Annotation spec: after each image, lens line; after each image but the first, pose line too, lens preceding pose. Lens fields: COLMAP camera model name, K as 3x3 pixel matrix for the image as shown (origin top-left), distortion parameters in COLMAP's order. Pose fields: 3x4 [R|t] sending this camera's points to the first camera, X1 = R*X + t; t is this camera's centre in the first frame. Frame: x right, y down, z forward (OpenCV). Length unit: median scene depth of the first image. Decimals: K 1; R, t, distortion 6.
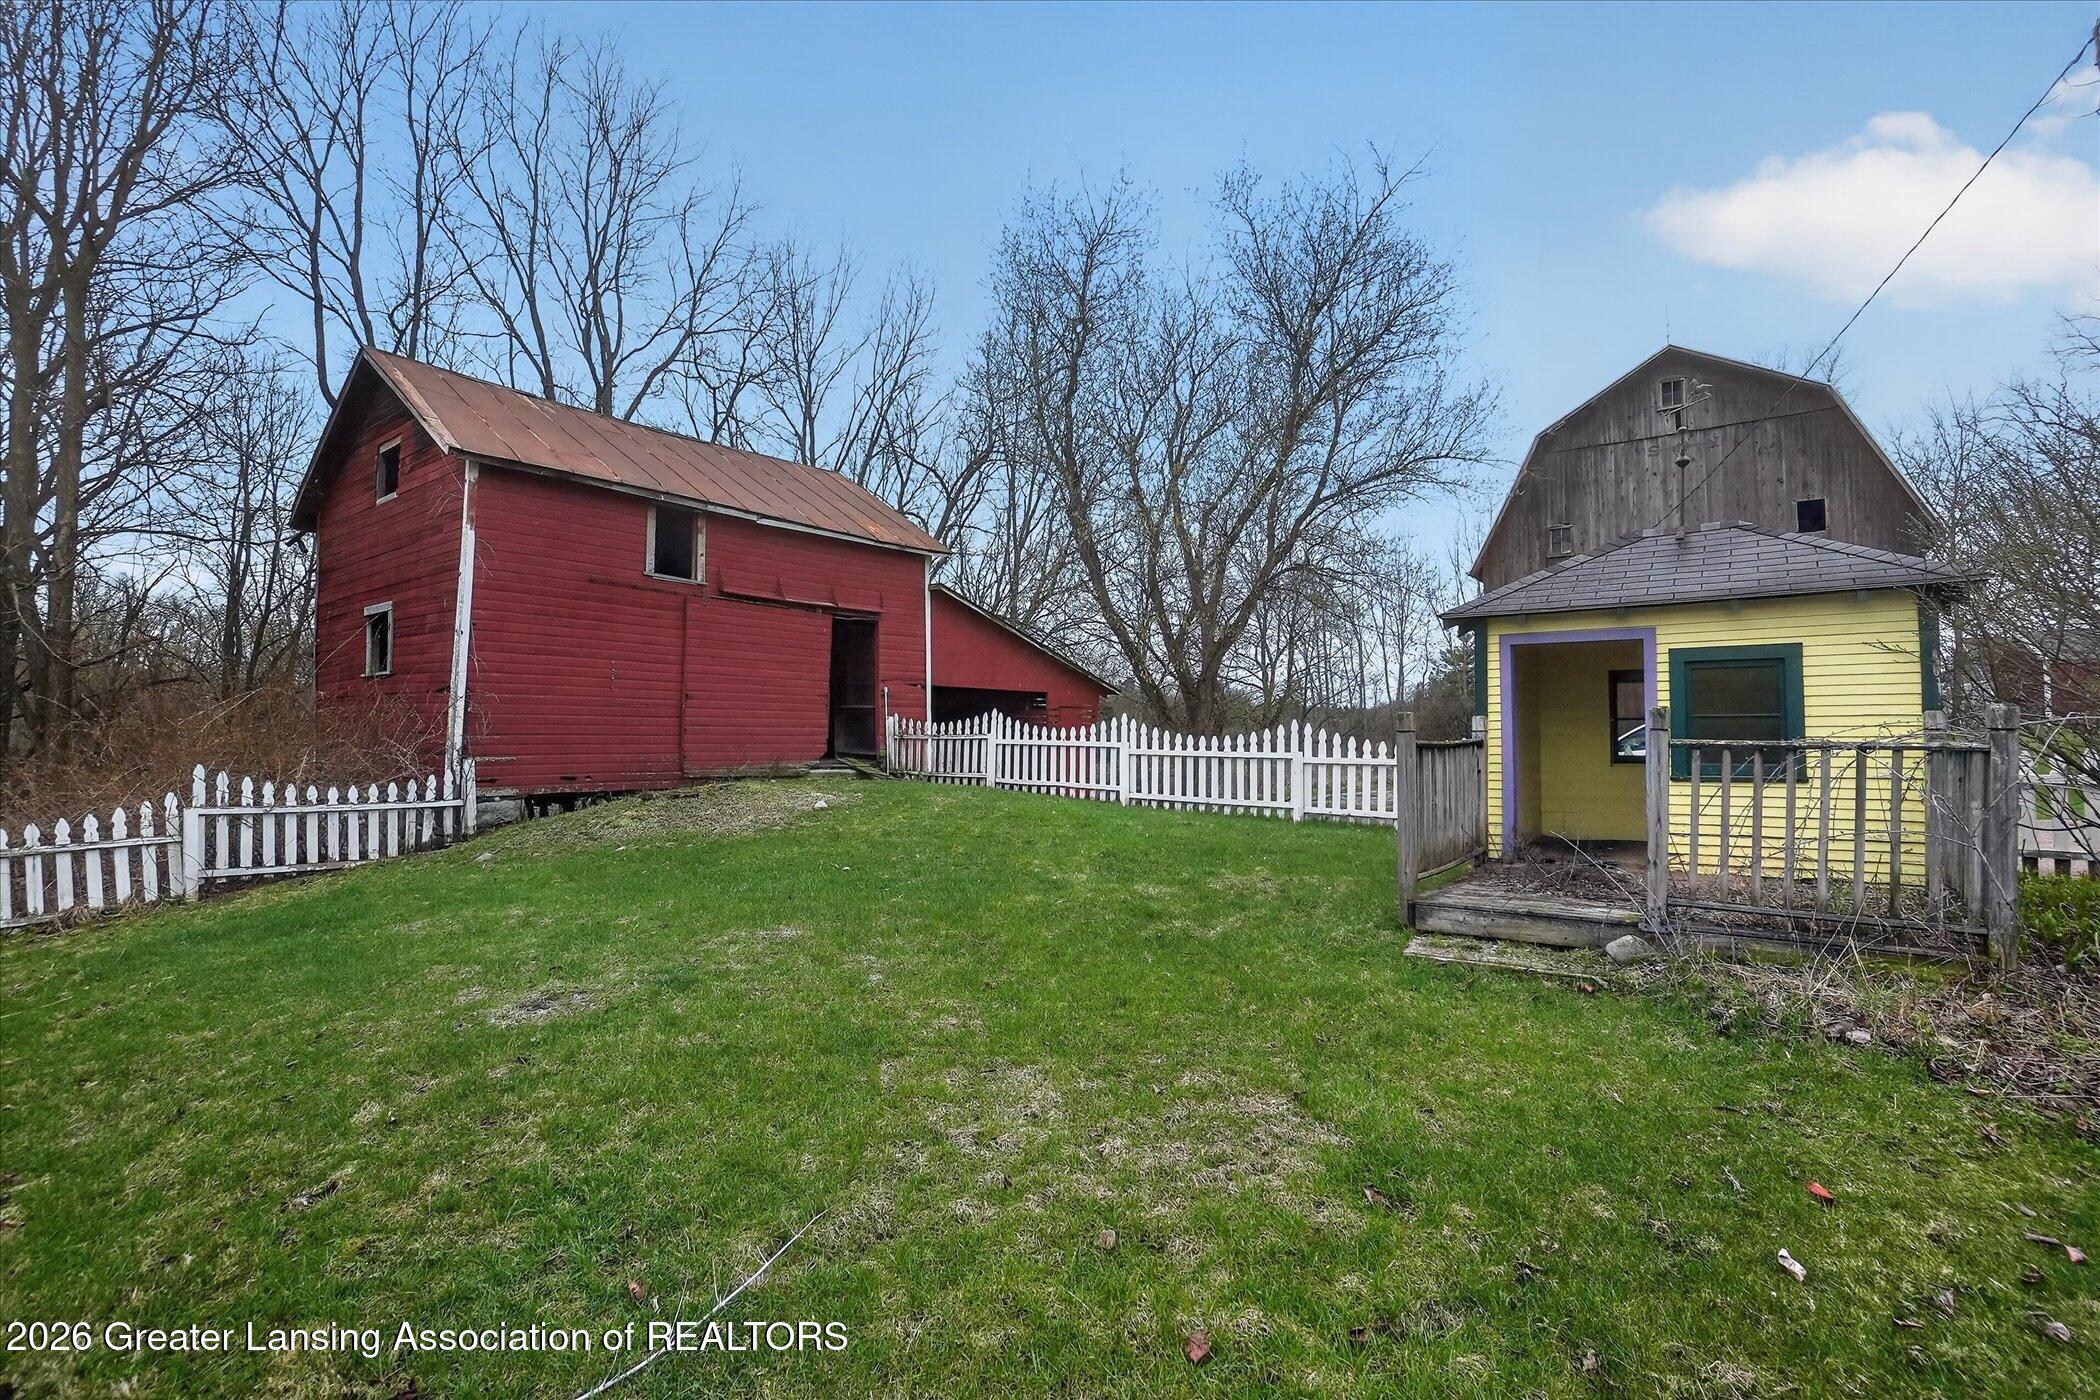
lens RADIAL K [[940.4, 0, 1050.0], [0, 940.4, 700.0], [0, 0, 1]] dist [-0.003337, -0.000440]
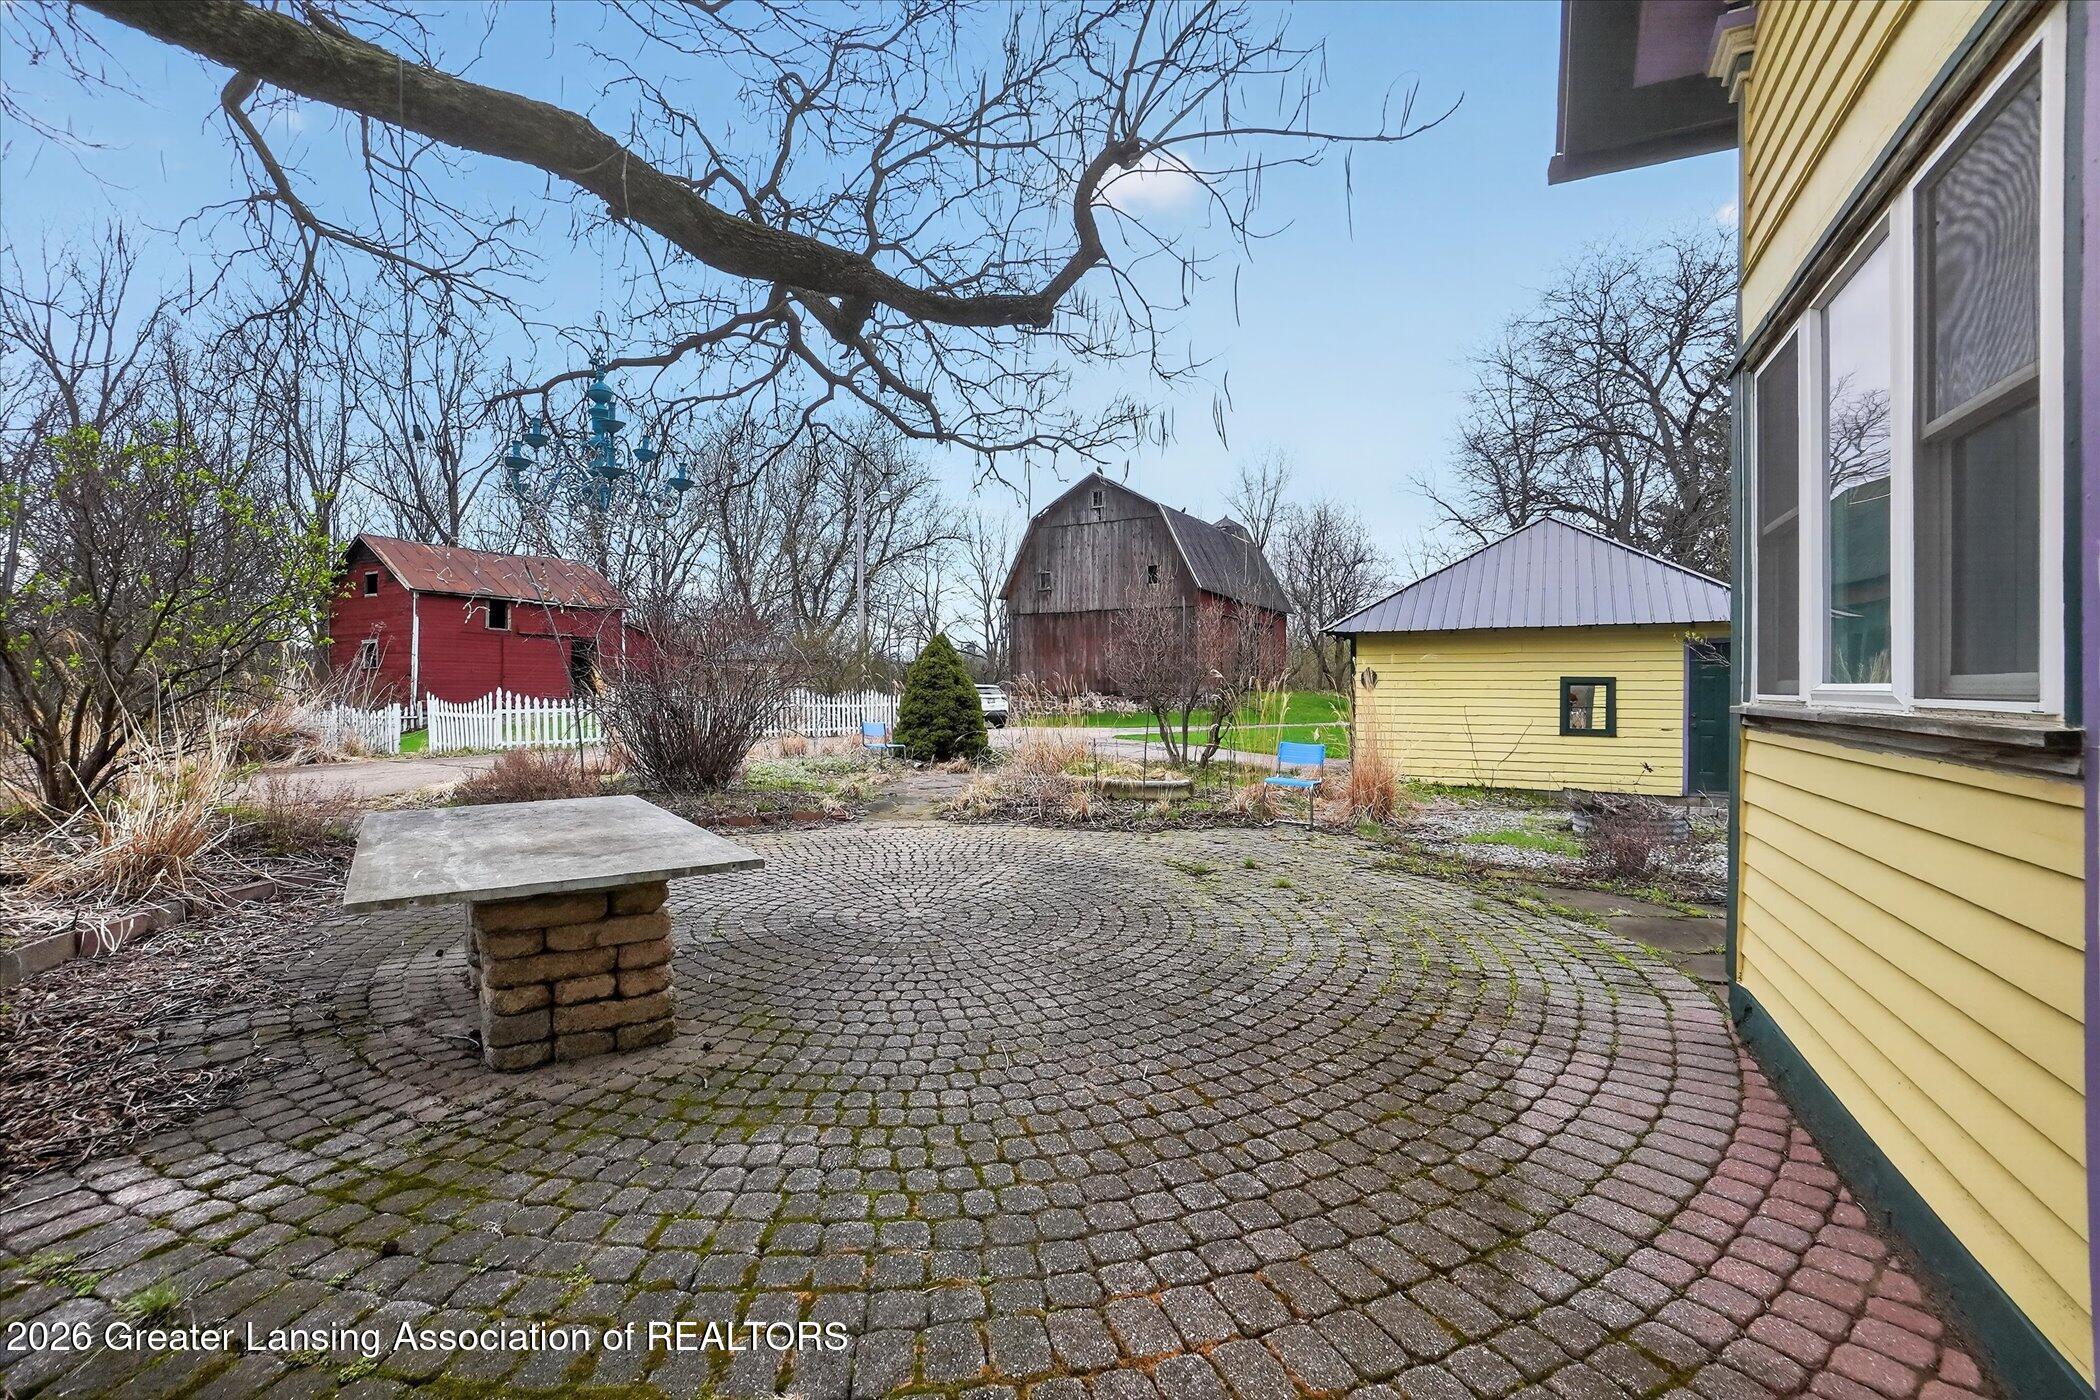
lens RADIAL K [[940.4, 0, 1050.0], [0, 940.4, 700.0], [0, 0, 1]] dist [-0.003337, -0.000440]
pose [[0.990083, -0.005623, 0.140368, 0.338982], [-0.000536, 0.999040, 0.043802, -0.025902], [-0.140479, -0.043443, 0.989130, -0.813715]]
